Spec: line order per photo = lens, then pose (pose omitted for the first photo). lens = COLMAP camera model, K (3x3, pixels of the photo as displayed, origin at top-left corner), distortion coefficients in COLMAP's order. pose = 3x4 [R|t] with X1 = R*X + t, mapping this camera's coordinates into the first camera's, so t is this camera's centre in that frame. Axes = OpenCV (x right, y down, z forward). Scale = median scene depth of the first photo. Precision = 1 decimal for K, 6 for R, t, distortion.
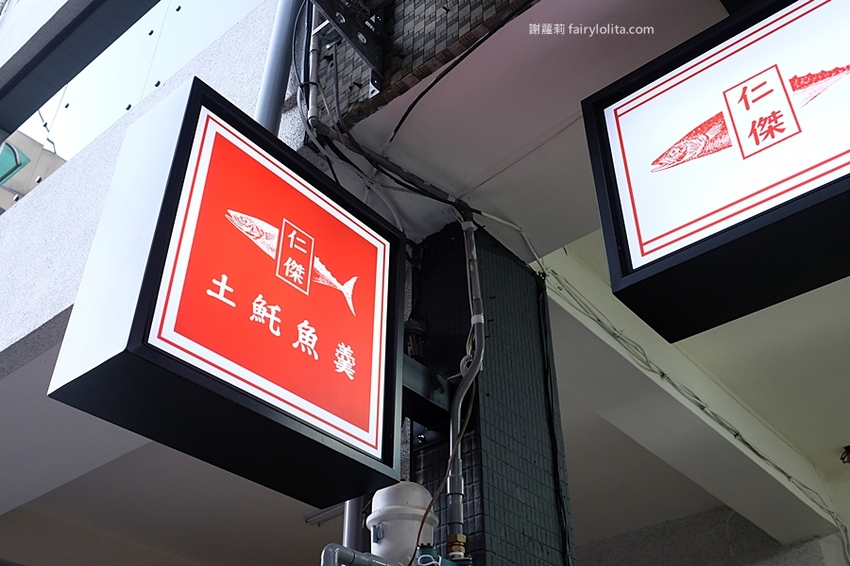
lens RADIAL K [[864.8, 0, 423.3], [0, 864.8, 282.8], [0, 0, 1]] dist [-0.021351, 0.000000]
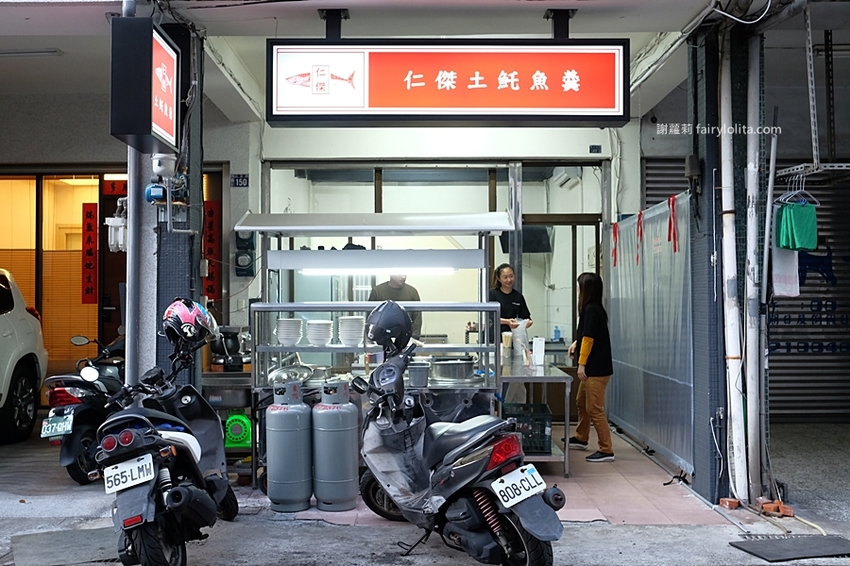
lens RADIAL K [[864.8, 0, 424.1], [0, 864.8, 283.5], [0, 0, 1]] dist [-0.021351, 0.000000]
pose [[0.749033, 0.018415, 0.662277, -1.397462], [-0.397735, 0.811945, 0.427260, -1.050585], [-0.529864, -0.583443, 0.615498, -1.616681]]
